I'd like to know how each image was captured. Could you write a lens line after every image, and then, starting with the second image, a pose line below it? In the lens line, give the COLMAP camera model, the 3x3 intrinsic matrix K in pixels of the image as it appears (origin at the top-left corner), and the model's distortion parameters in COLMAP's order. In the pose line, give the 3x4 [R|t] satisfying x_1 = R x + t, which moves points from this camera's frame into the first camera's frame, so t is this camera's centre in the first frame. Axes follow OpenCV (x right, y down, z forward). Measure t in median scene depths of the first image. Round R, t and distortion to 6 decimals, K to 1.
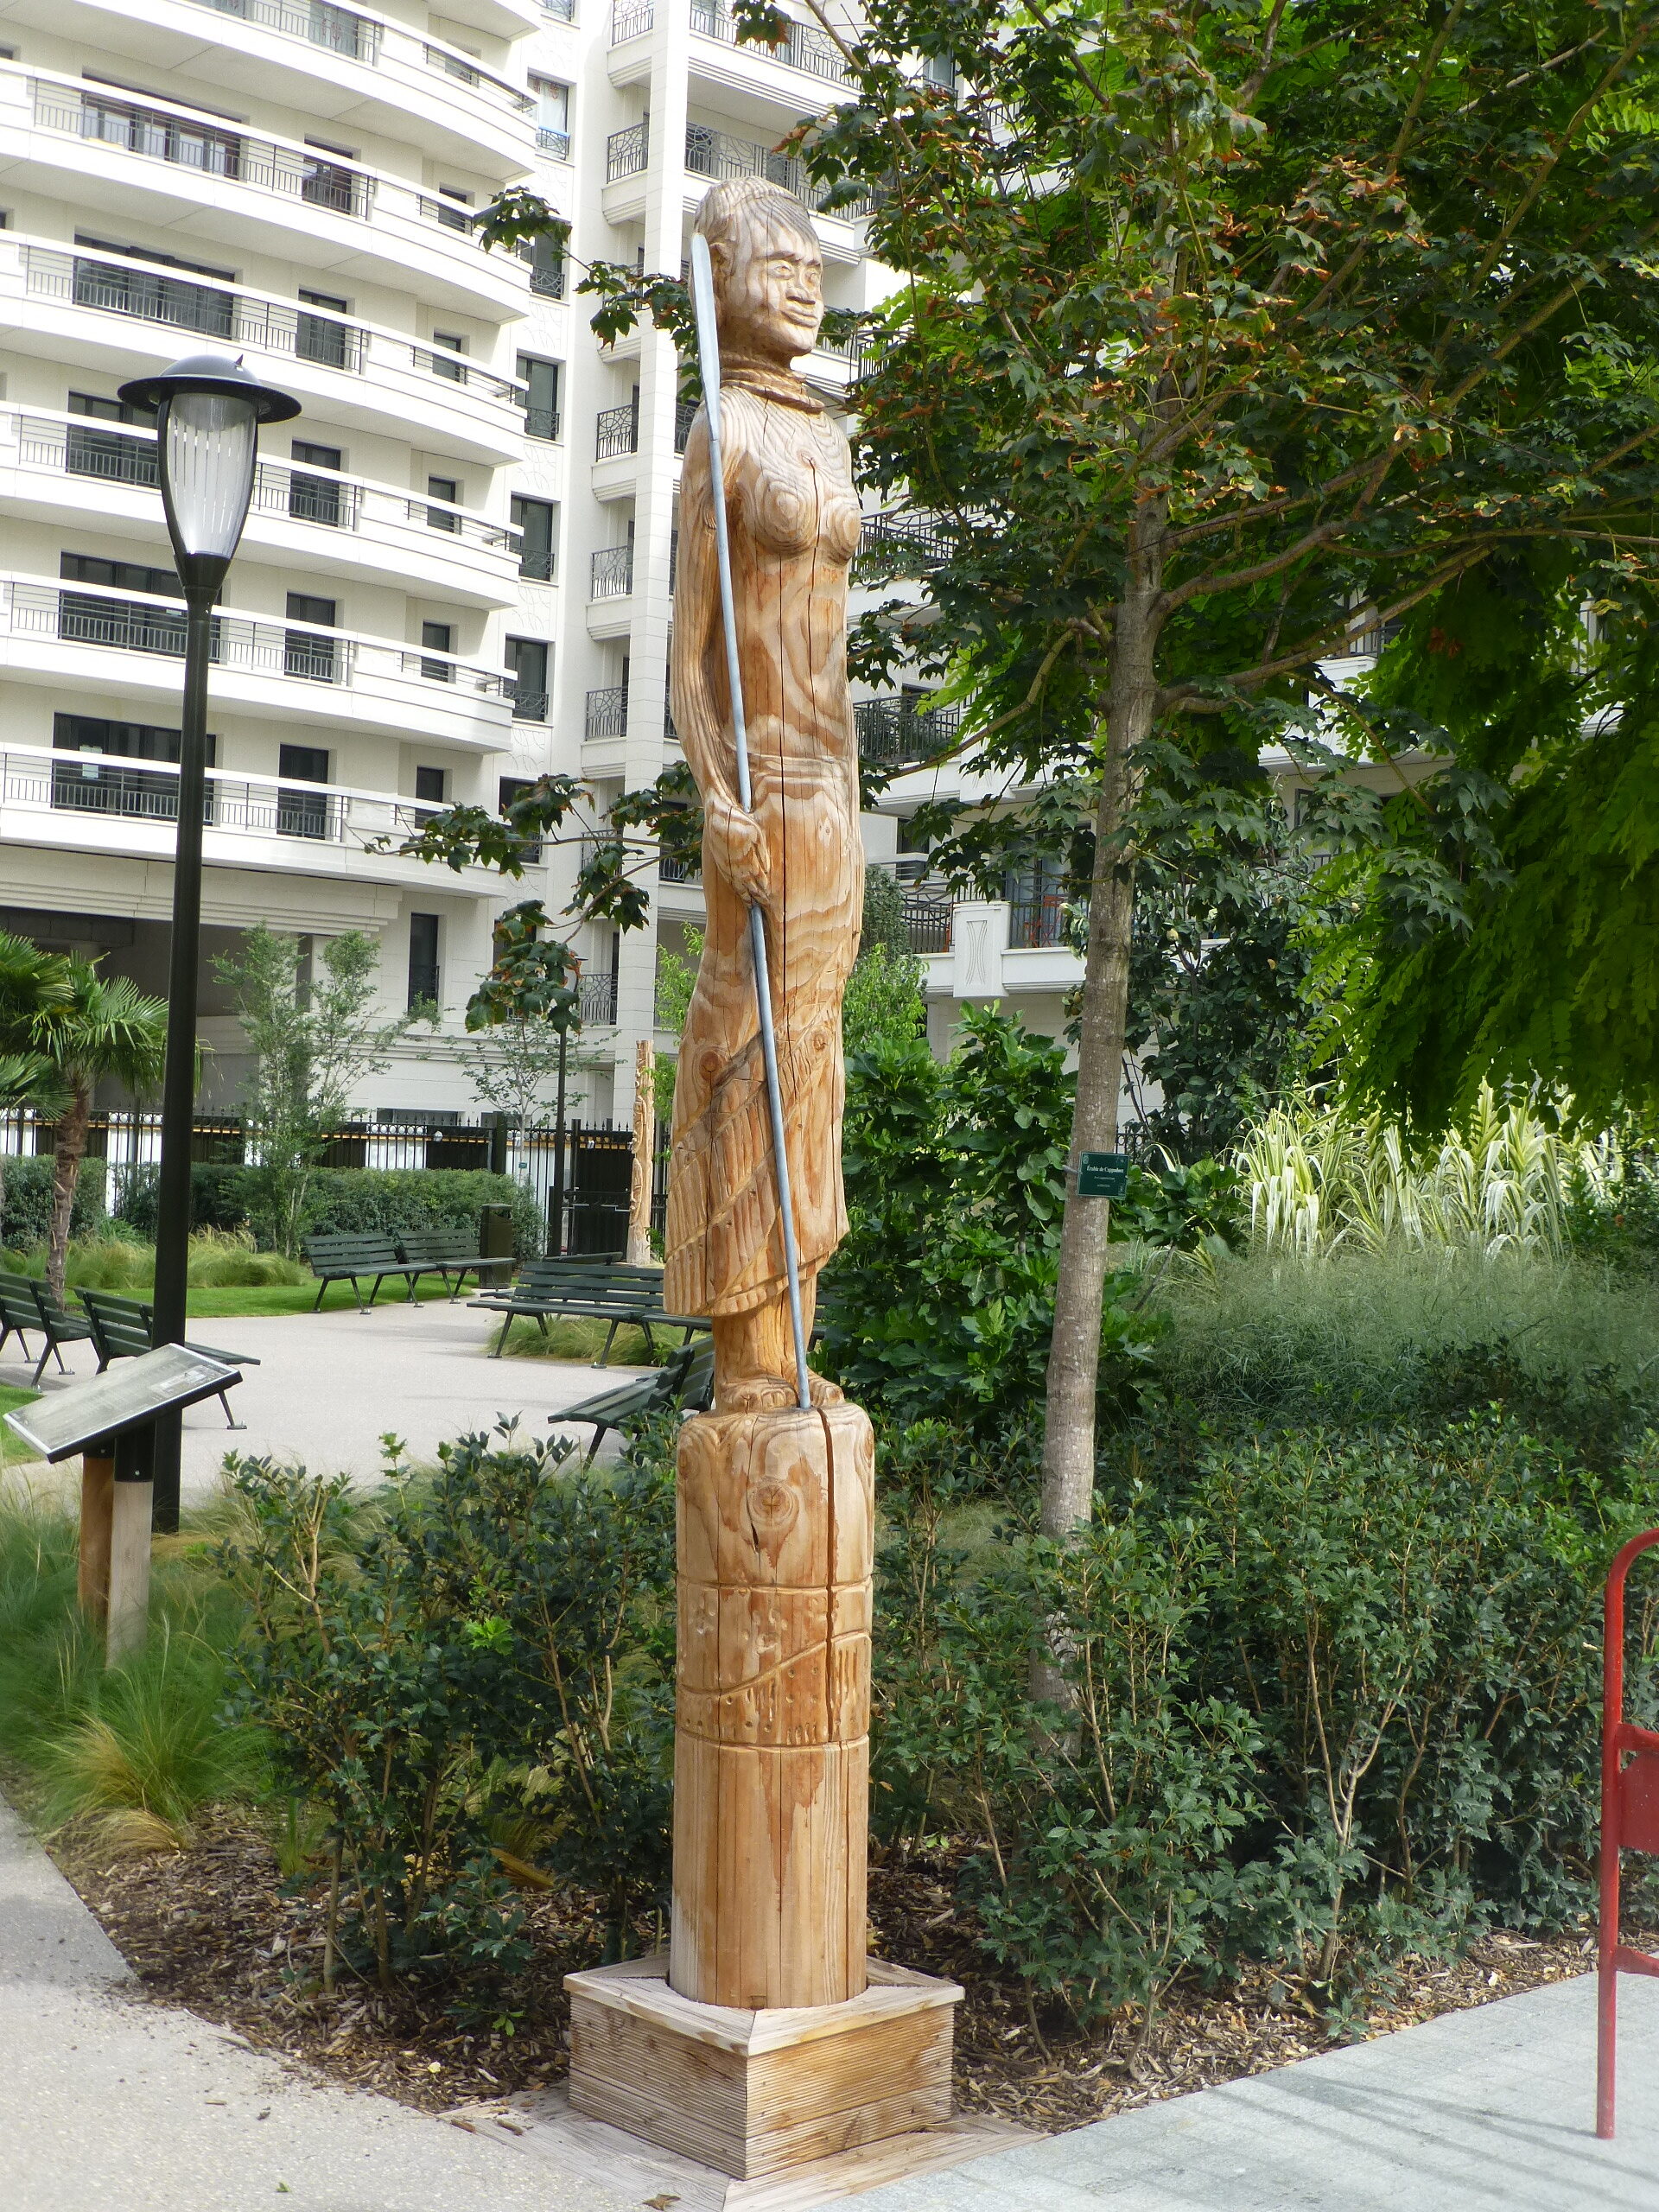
lens RADIAL K [[2947.7, 0, 816.8], [0, 2947.7, 1113.0], [0, 0, 1]] dist [-0.044147, 0.000000]
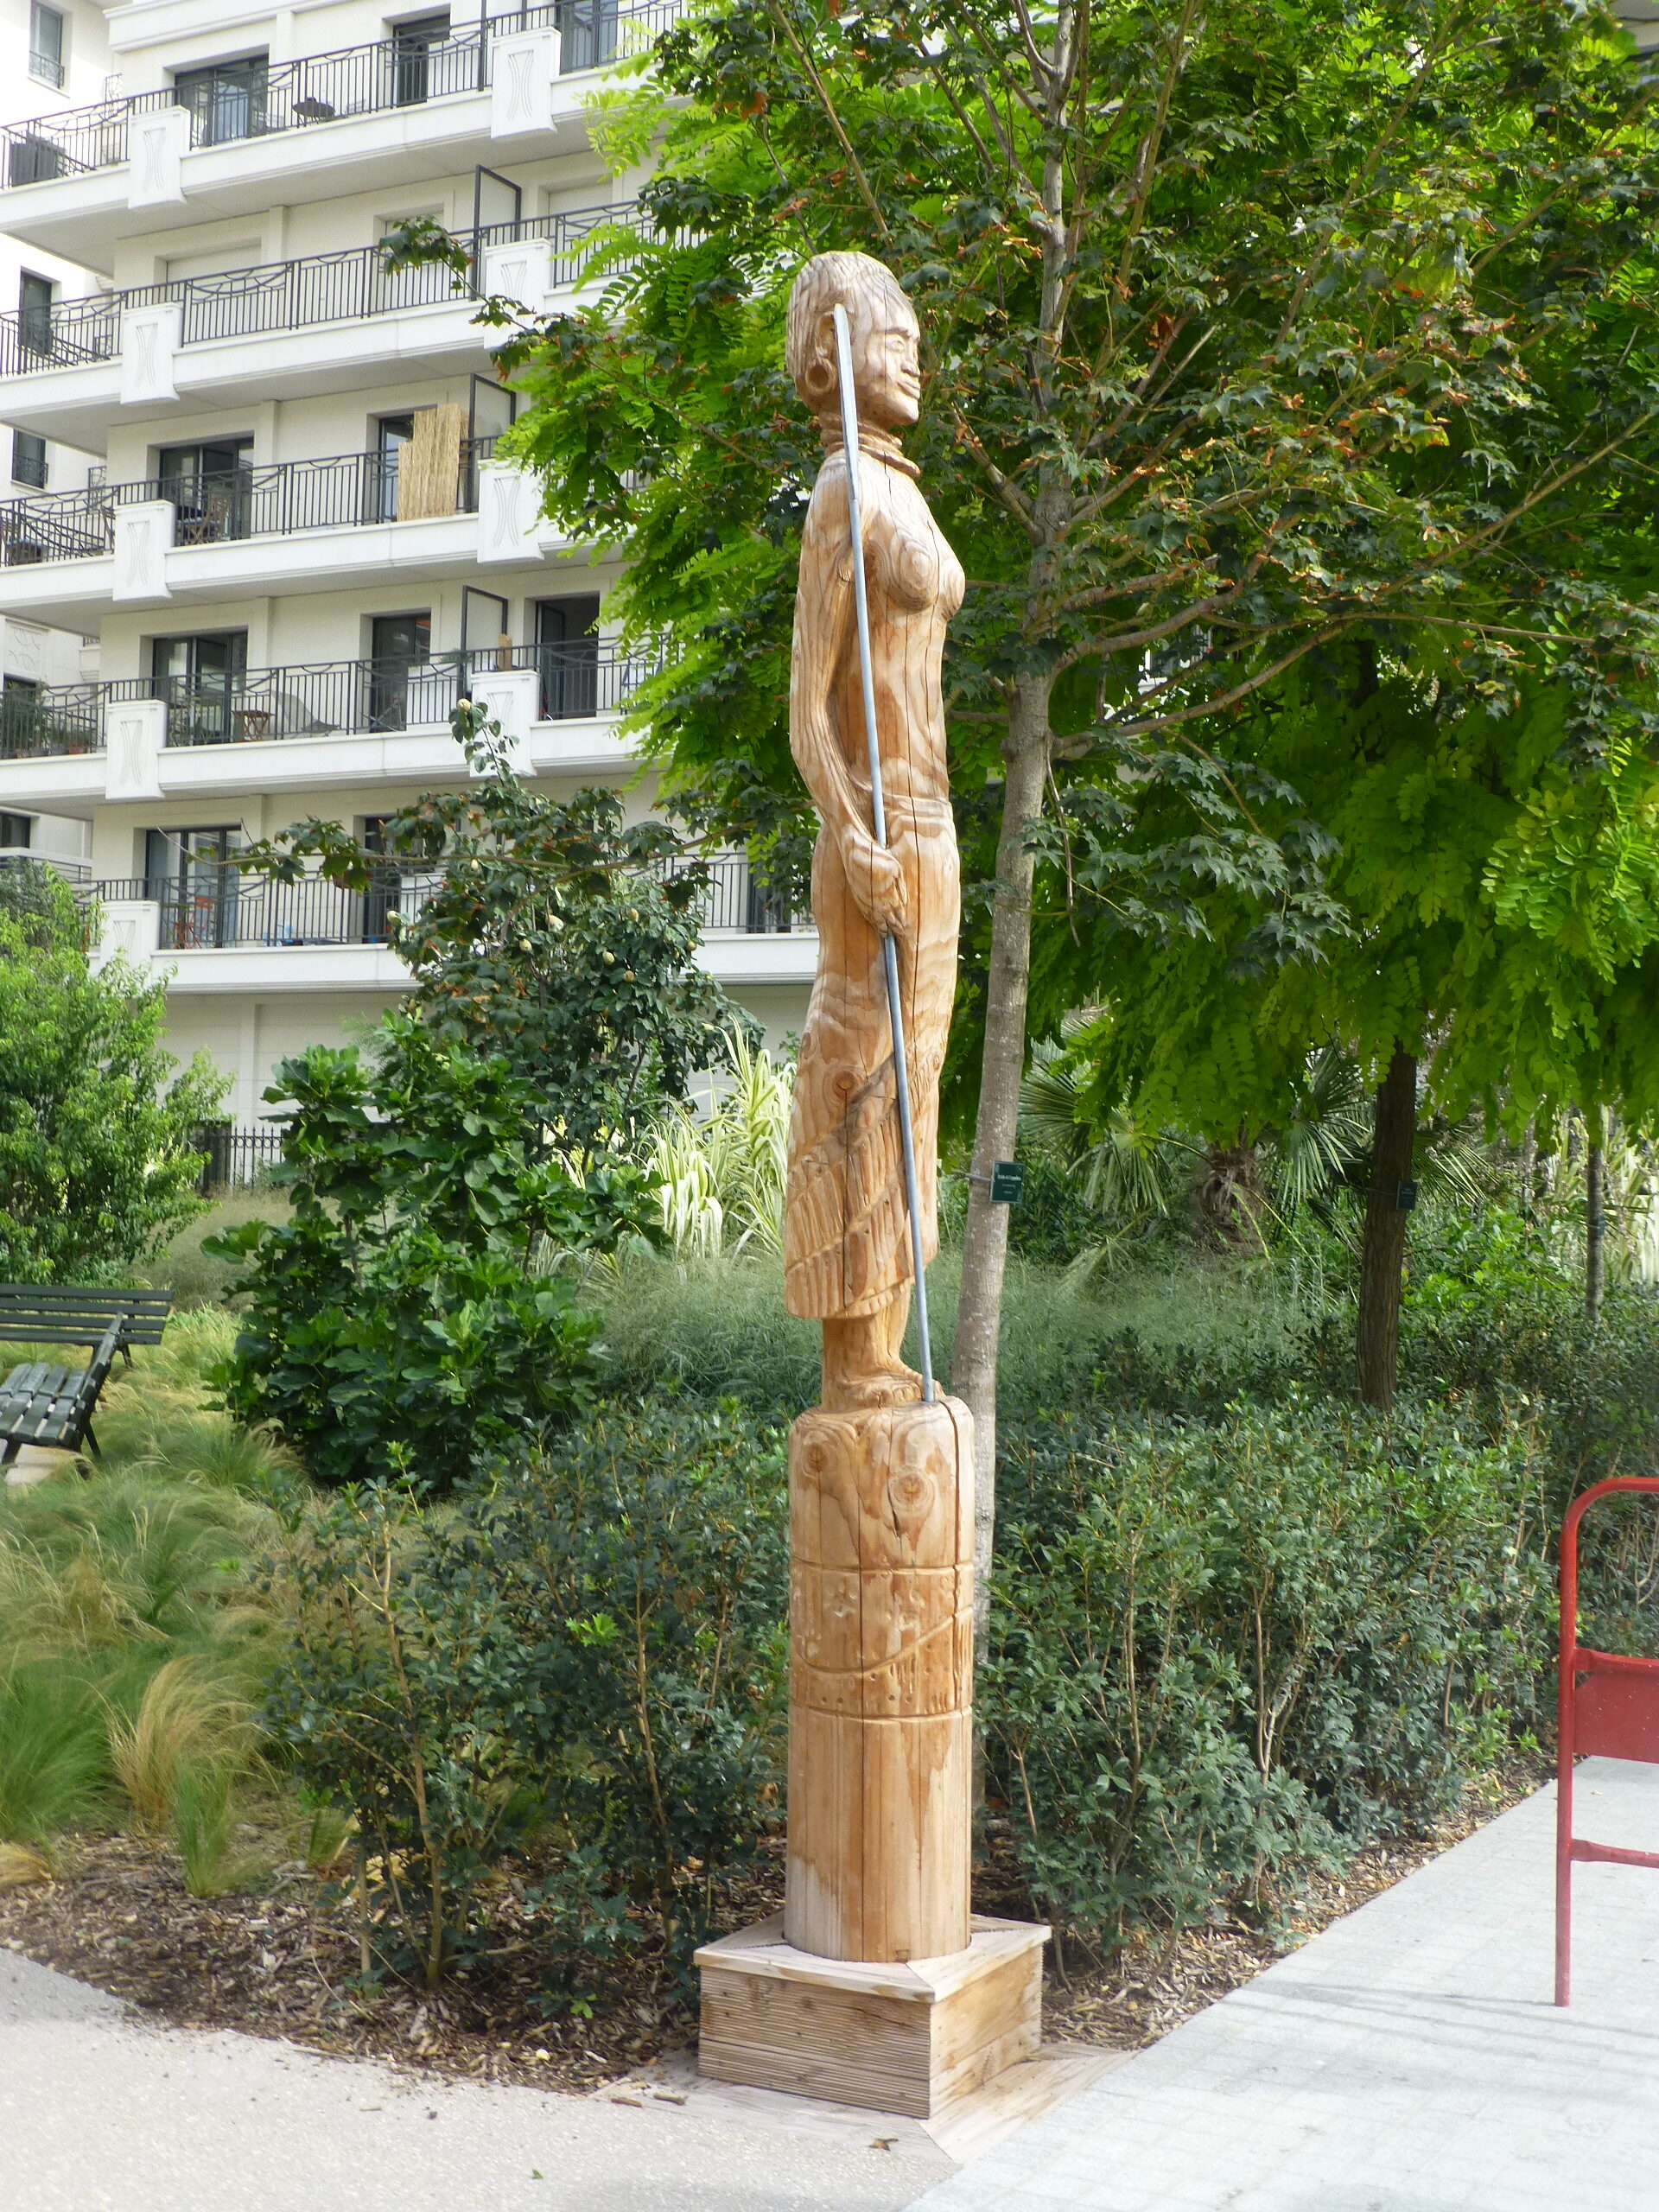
lens RADIAL K [[2947.7, 0, 830.0], [0, 2947.7, 1111.2], [0, 0, 1]] dist [-0.044147, 0.000000]
pose [[0.944868, 0.000101, 0.327452, -0.389524], [0.000283, 0.999999, -0.001128, -0.005003], [-0.327452, 0.001158, 0.944867, -0.007654]]
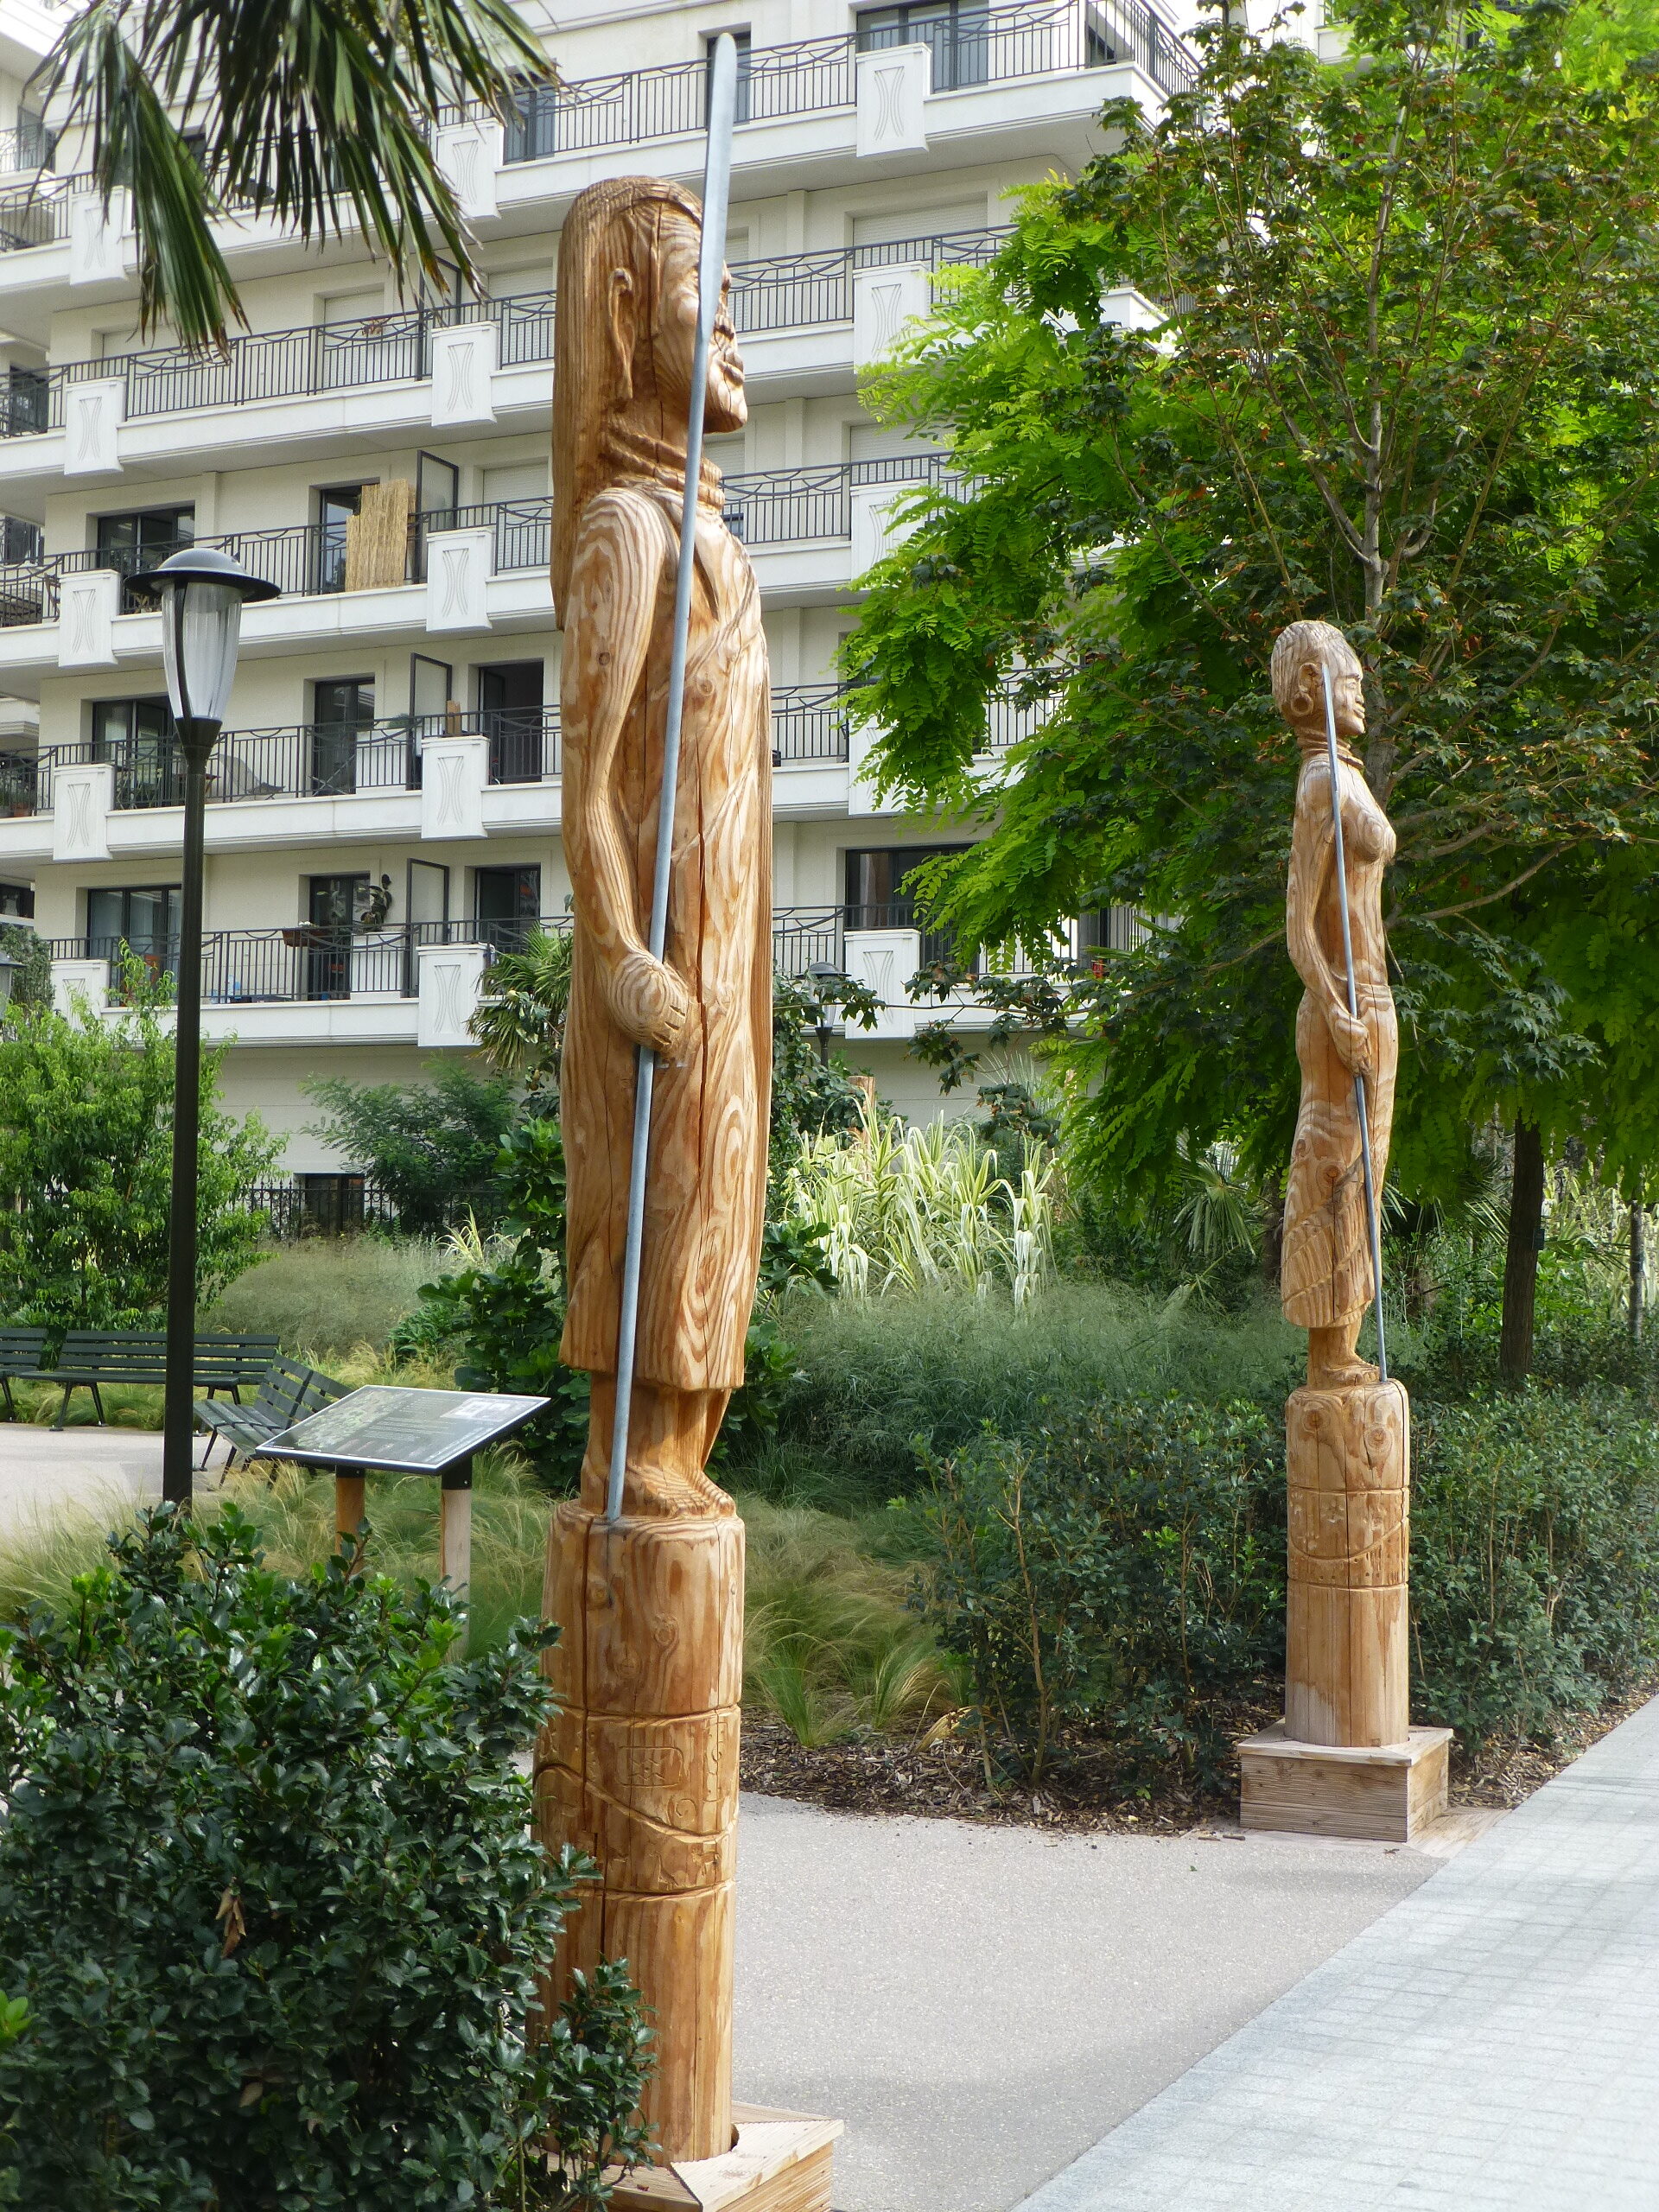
lens RADIAL K [[3051.8, 0, 820.1], [0, 3051.8, 1130.3], [0, 0, 1]] dist [-0.116050, 0.000000]
pose [[0.924023, -0.005070, 0.382304, -0.935577], [0.008727, 0.999931, -0.007832, -0.029115], [-0.382238, 0.010574, 0.924003, -0.442472]]
